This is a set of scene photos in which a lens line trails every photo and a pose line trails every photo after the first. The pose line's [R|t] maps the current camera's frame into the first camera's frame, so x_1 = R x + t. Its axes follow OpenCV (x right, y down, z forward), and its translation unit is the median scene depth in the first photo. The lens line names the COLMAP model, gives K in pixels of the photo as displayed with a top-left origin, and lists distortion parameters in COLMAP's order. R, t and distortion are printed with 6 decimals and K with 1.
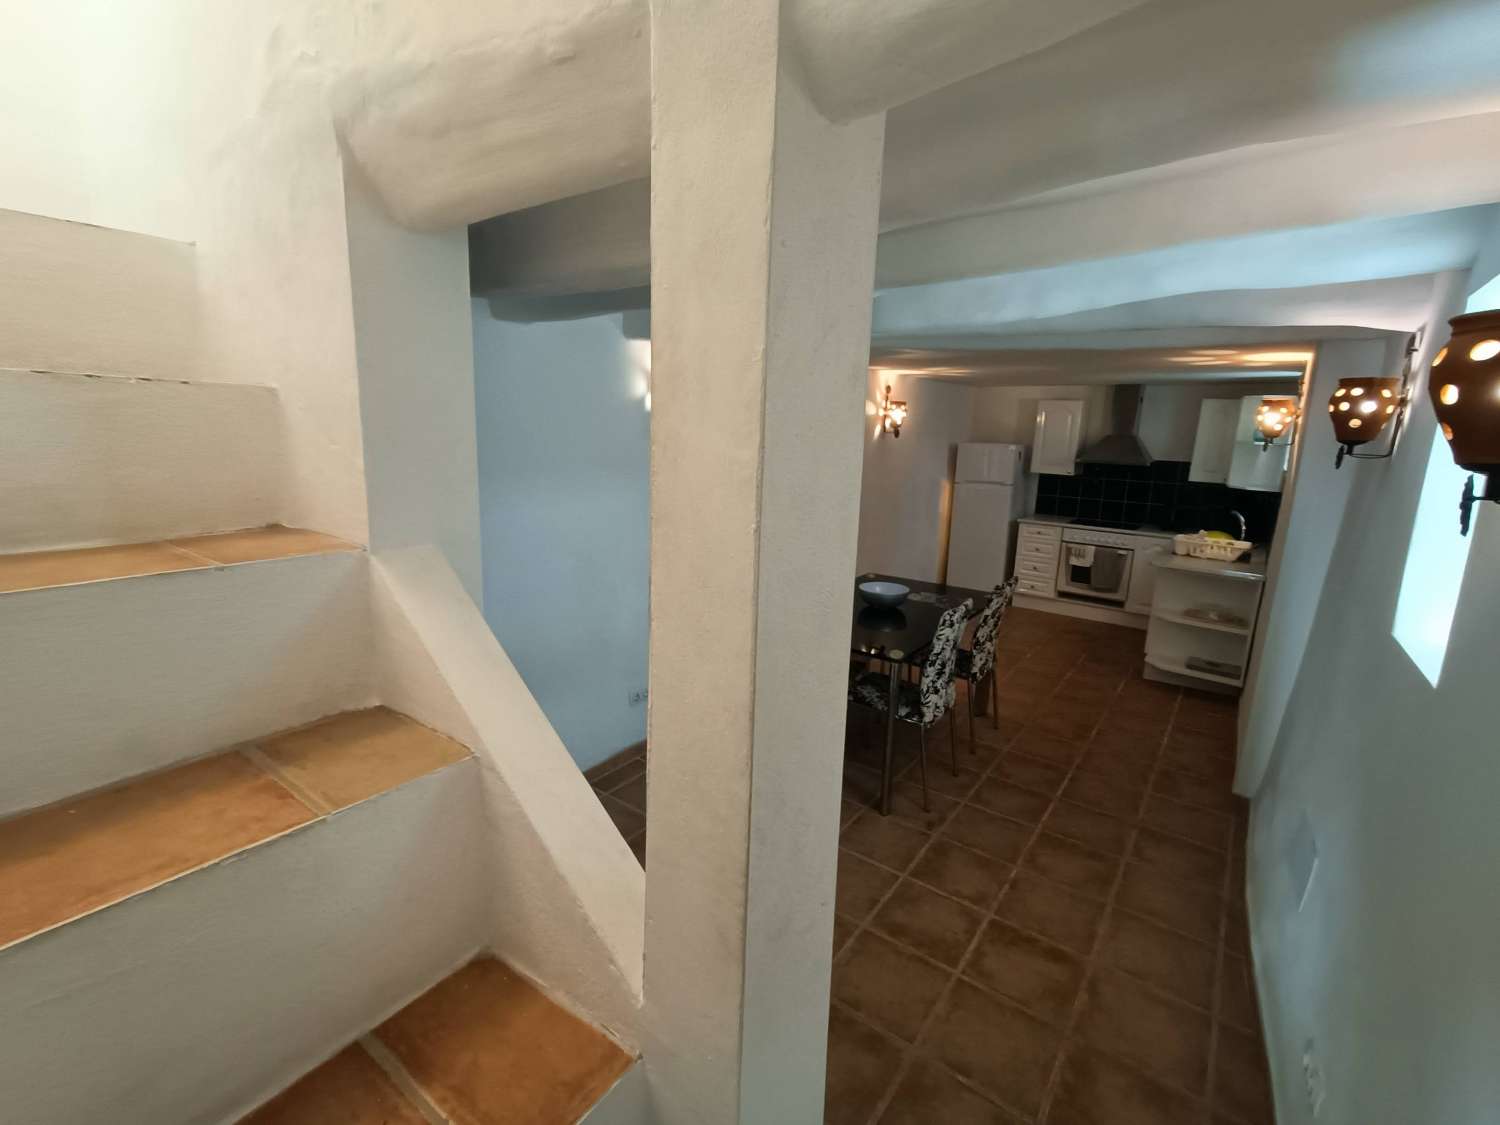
lens RADIAL K [[673.5, 0, 746.8], [0, 673.5, 563.9], [0, 0, 1]] dist [0.009445, 0.000181]
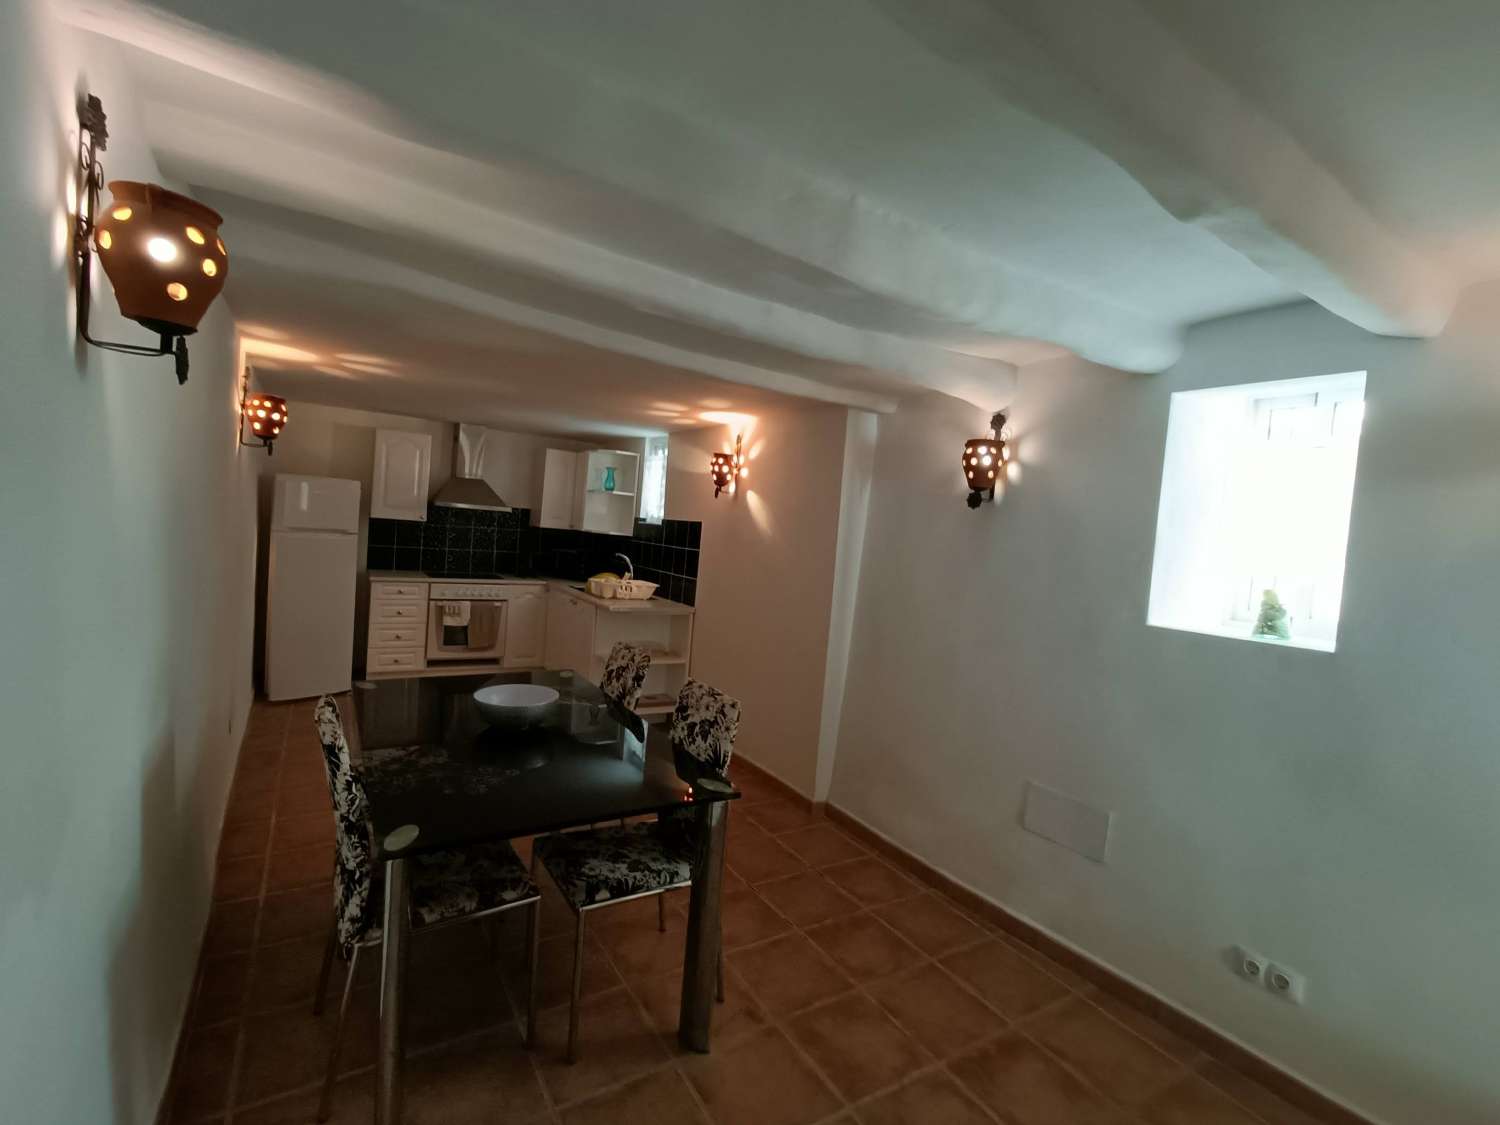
lens RADIAL K [[673.5, 0, 747.0], [0, 673.5, 558.1], [0, 0, 1]] dist [0.009445, 0.000181]
pose [[0.362250, -0.045454, 0.930972, -0.169811], [0.124457, 0.992225, 0.000017, -0.036794], [-0.923735, 0.115859, 0.365090, 0.337766]]
